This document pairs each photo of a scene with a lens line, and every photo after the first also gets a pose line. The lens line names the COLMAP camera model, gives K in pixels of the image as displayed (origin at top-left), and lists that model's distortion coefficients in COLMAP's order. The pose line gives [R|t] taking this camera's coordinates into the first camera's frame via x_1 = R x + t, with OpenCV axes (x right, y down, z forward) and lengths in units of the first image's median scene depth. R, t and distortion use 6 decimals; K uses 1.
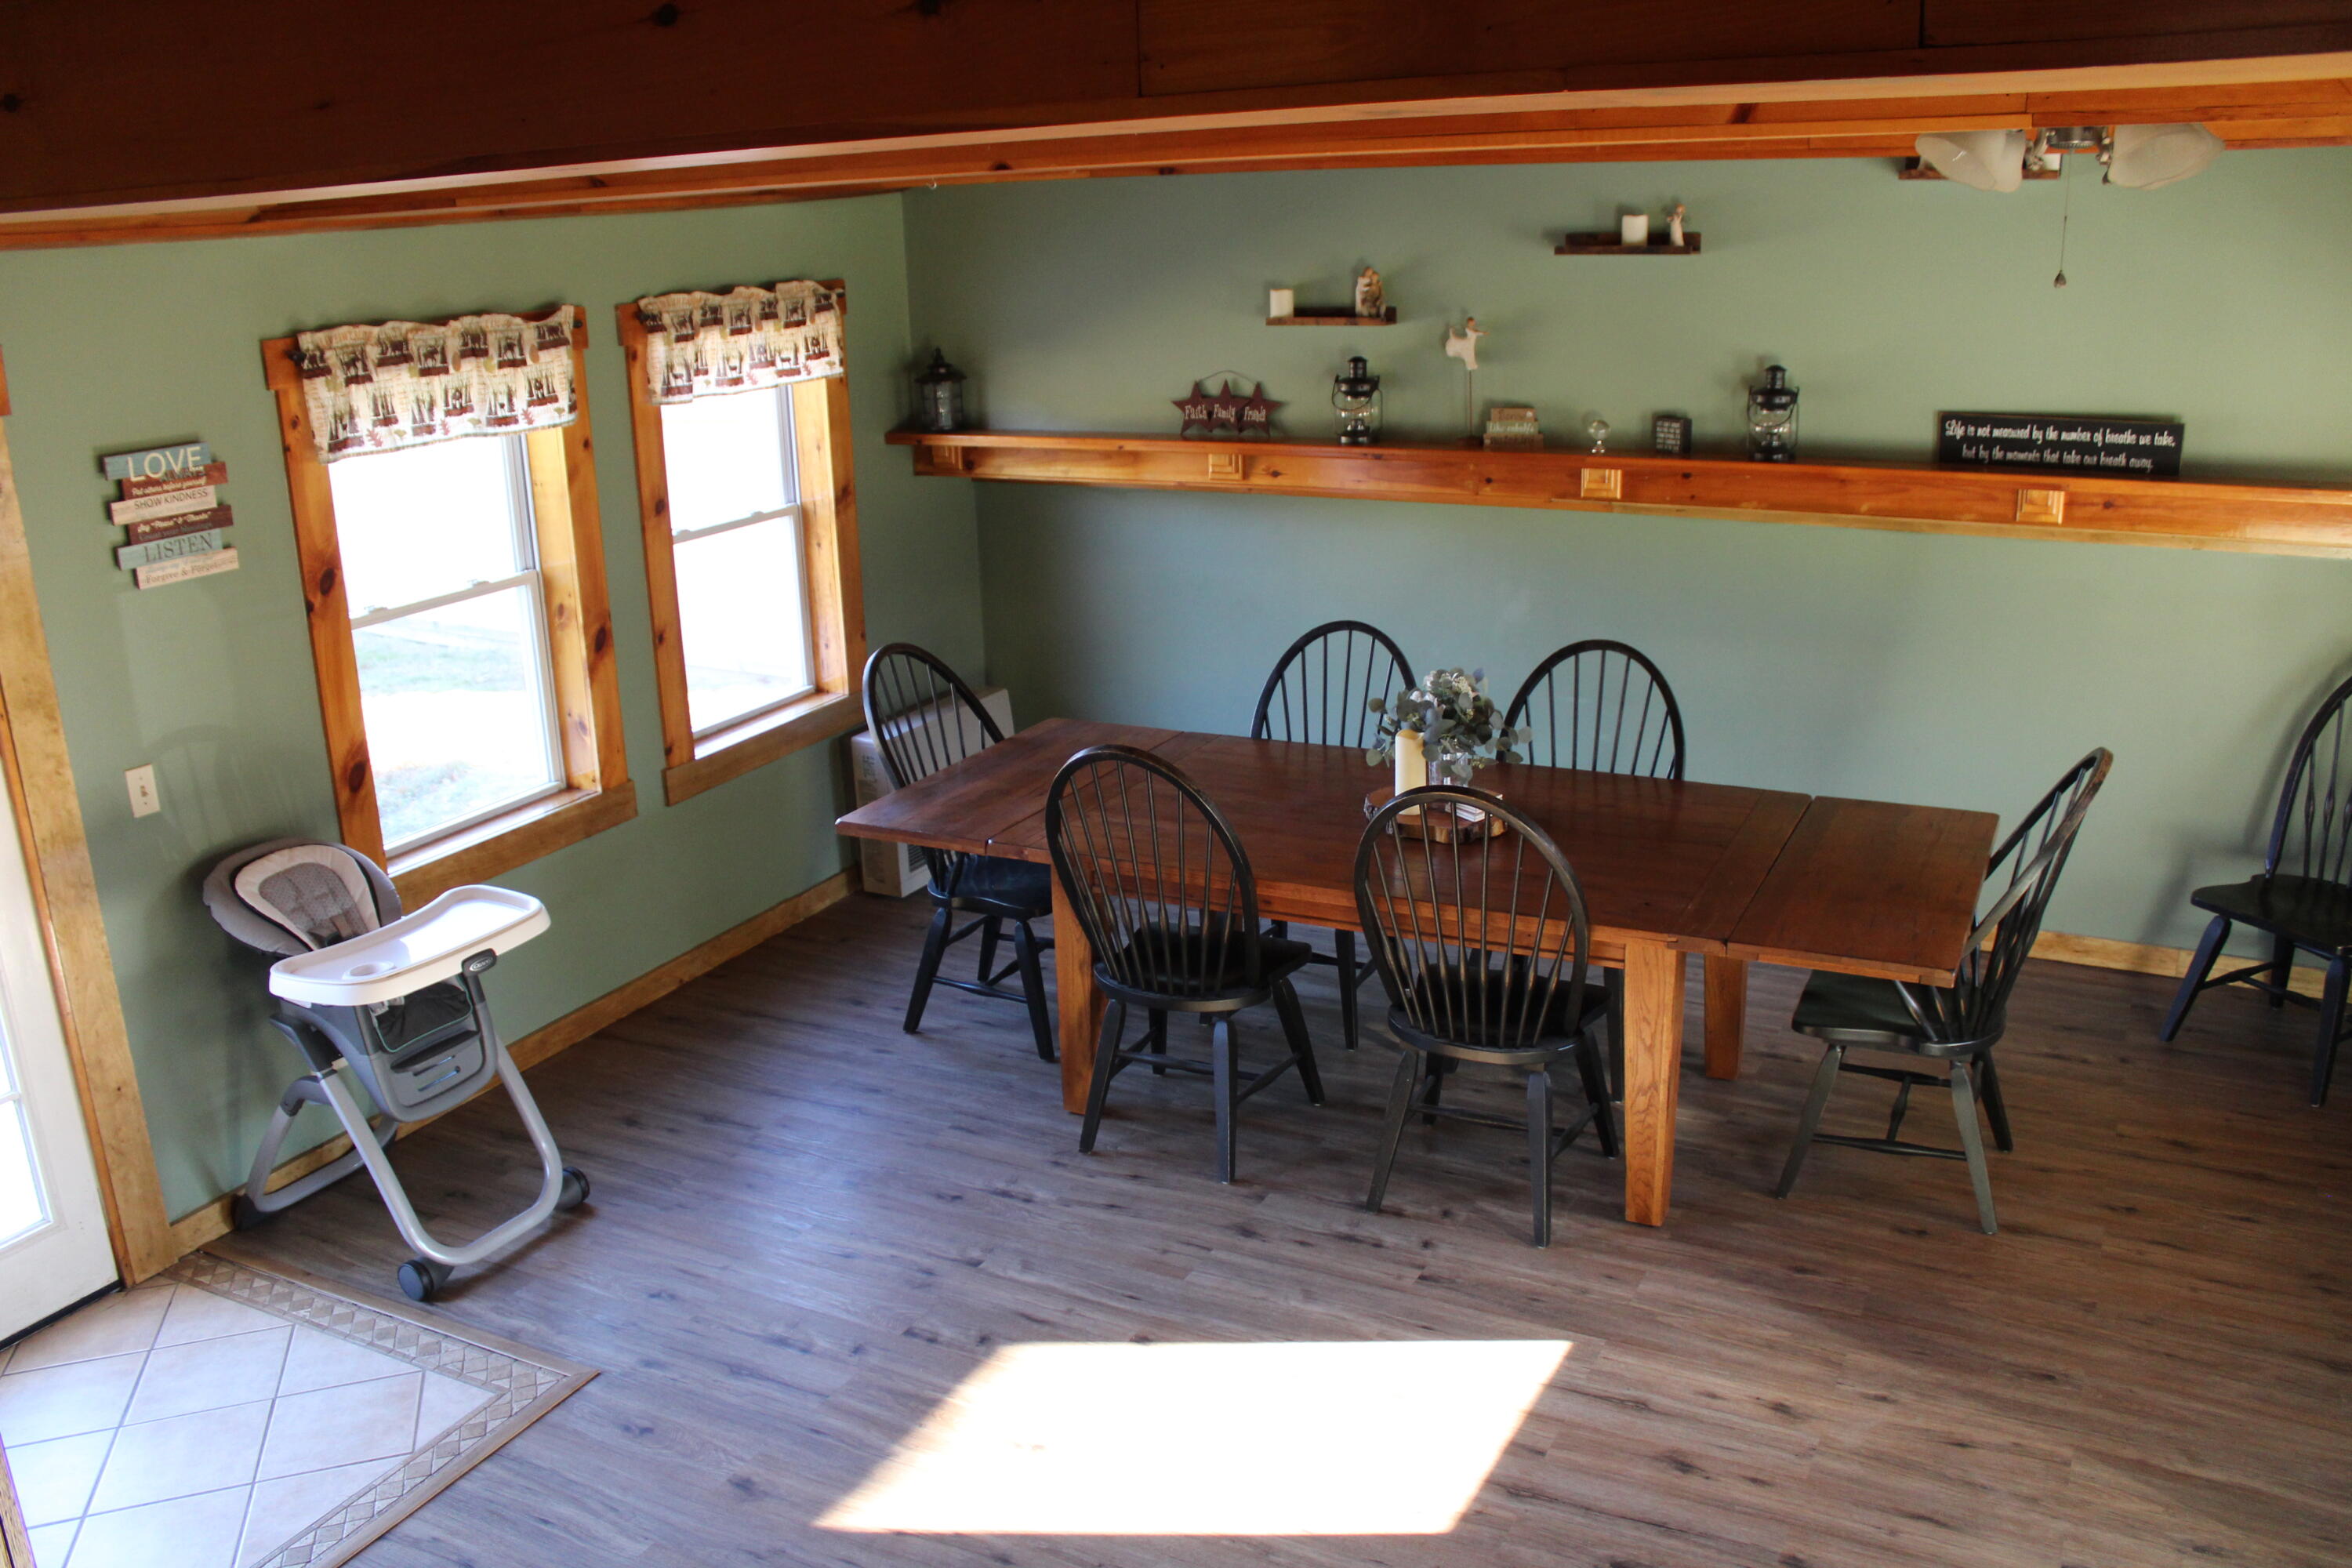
lens RADIAL K [[1947.3, 0, 1176.0], [0, 1947.3, 784.0], [0, 0, 1]] dist [-0.169632, 0.154350]
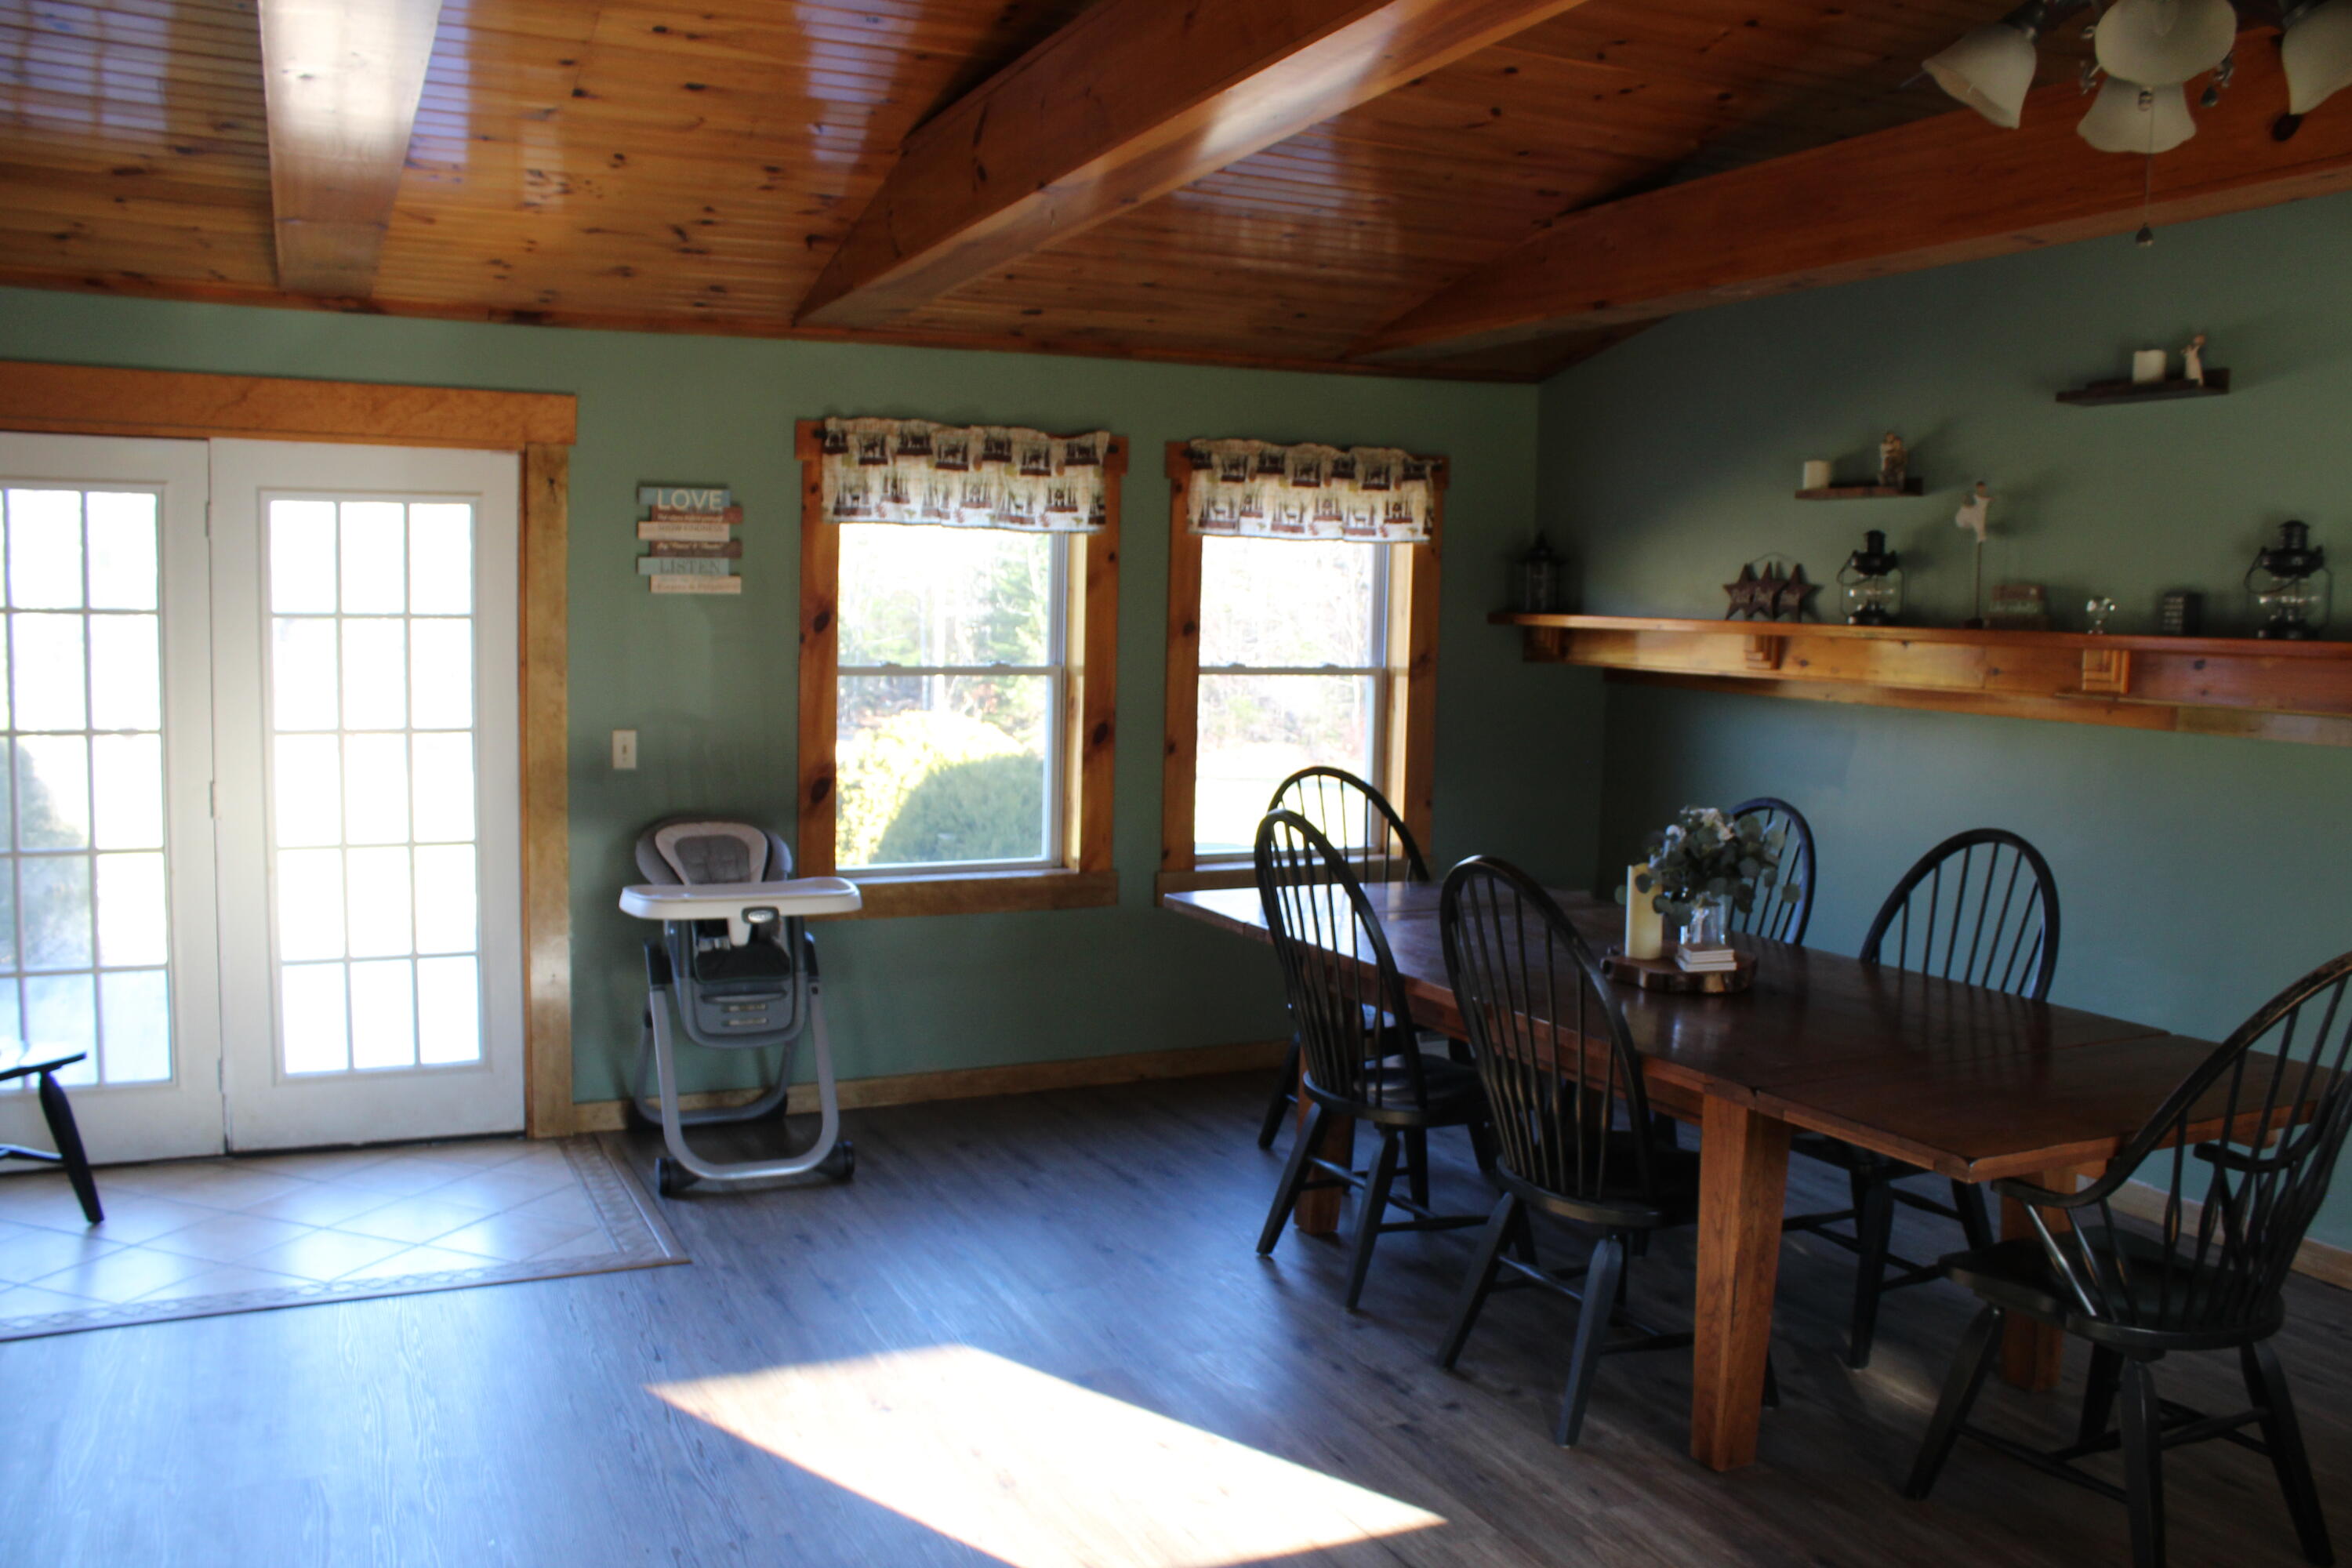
lens RADIAL K [[1947.3, 0, 1176.0], [0, 1947.3, 784.0], [0, 0, 1]] dist [-0.169632, 0.154350]
pose [[0.792131, 0.106641, -0.600962, 0.436587], [-0.222034, 0.967504, -0.120980, 0.083514], [0.568532, 0.229266, 0.790068, 0.158480]]
